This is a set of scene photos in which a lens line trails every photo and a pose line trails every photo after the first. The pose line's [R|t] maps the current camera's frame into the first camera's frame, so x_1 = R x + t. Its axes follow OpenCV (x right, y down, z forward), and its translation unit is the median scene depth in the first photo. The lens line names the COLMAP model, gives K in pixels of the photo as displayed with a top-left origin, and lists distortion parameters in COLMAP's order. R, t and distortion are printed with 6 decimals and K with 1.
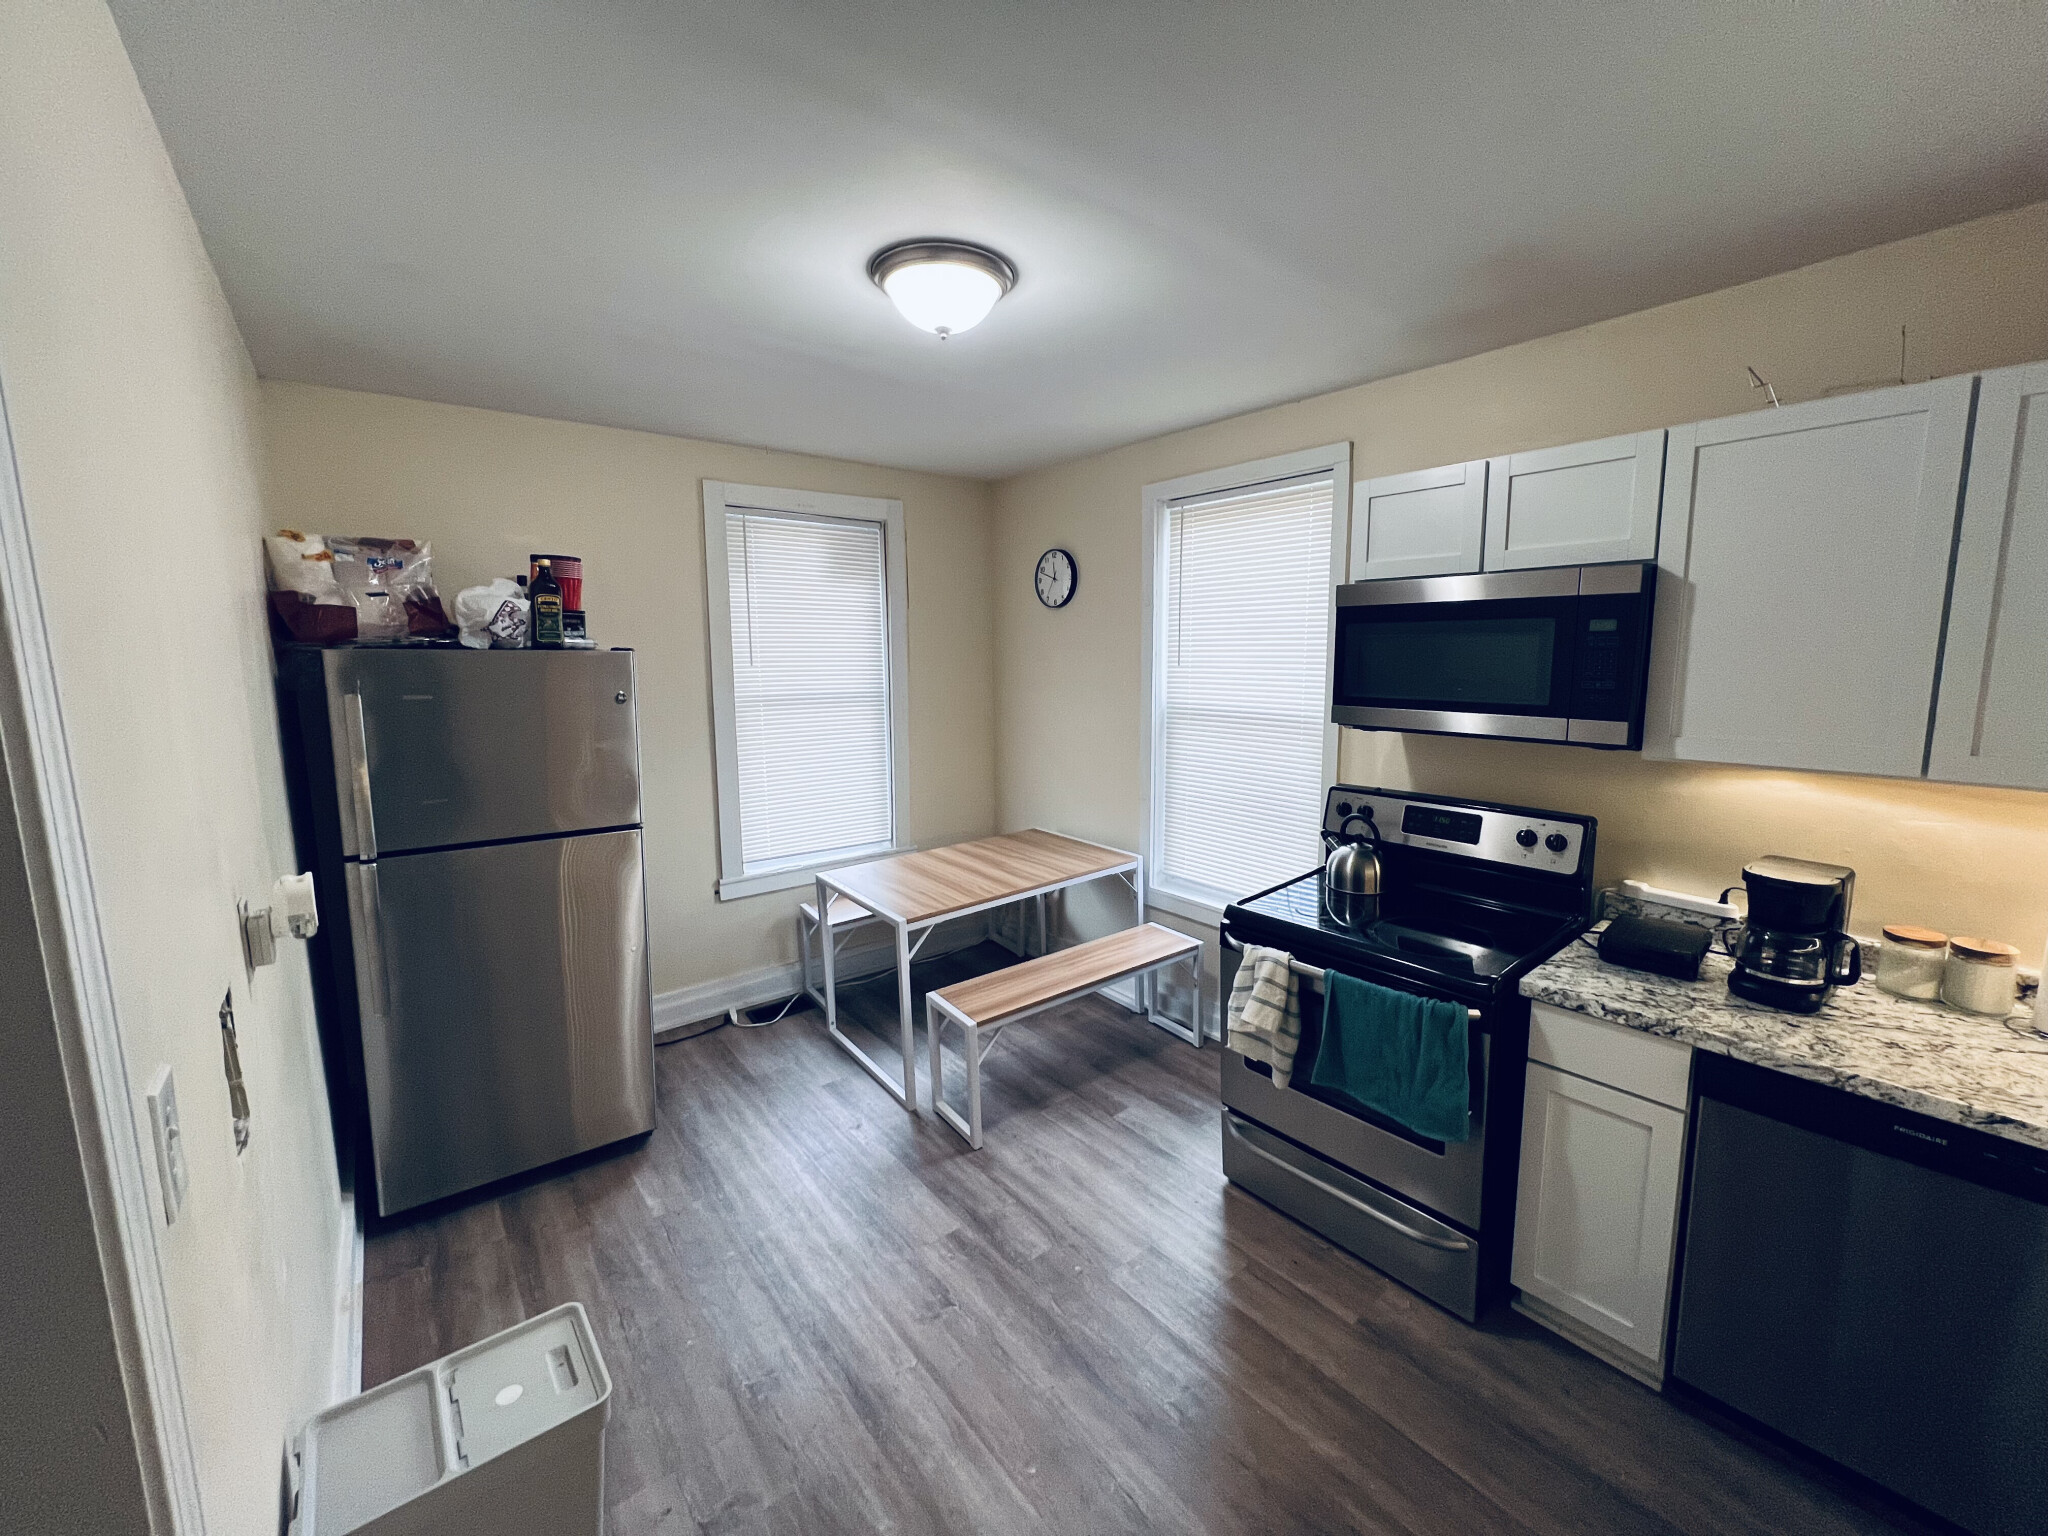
lens RADIAL K [[821.8, 0, 1027.7], [0, 821.8, 760.9], [0, 0, 1]] dist [-0.001381, 0.000537]
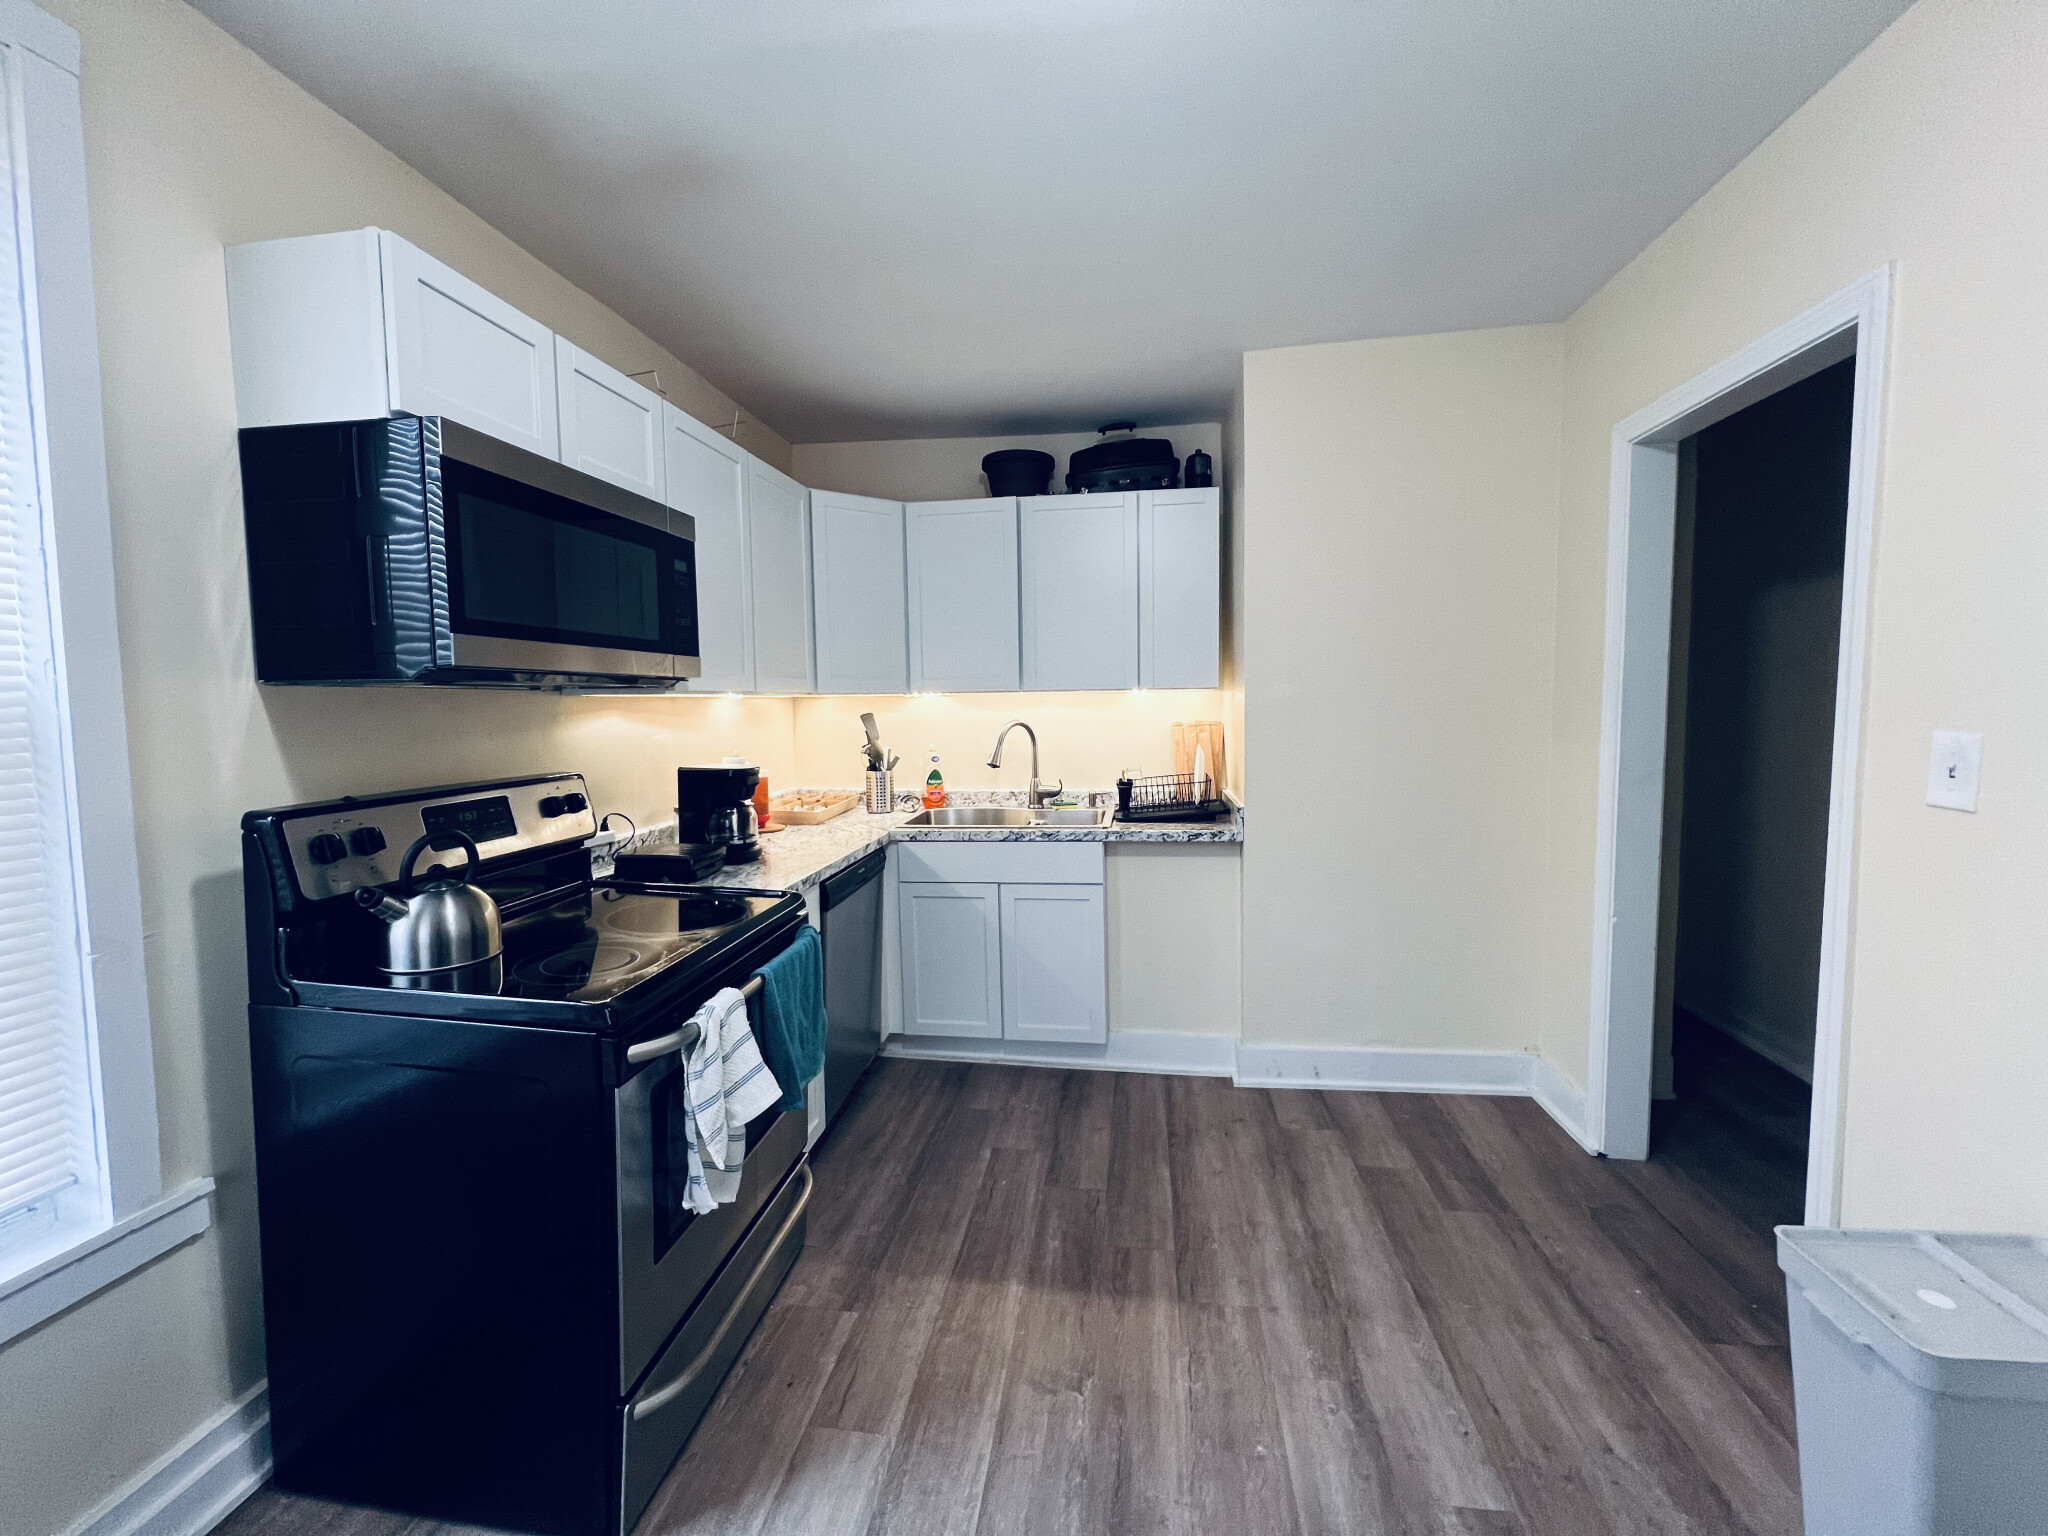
lens RADIAL K [[821.8, 0, 1022.8], [0, 821.8, 755.9], [0, 0, 1]] dist [-0.001381, 0.000537]
pose [[-0.684468, -0.028545, 0.728484, -0.391493], [0.120914, 0.980949, 0.152046, -0.030667], [-0.718946, 0.192155, -0.667977, 1.442353]]
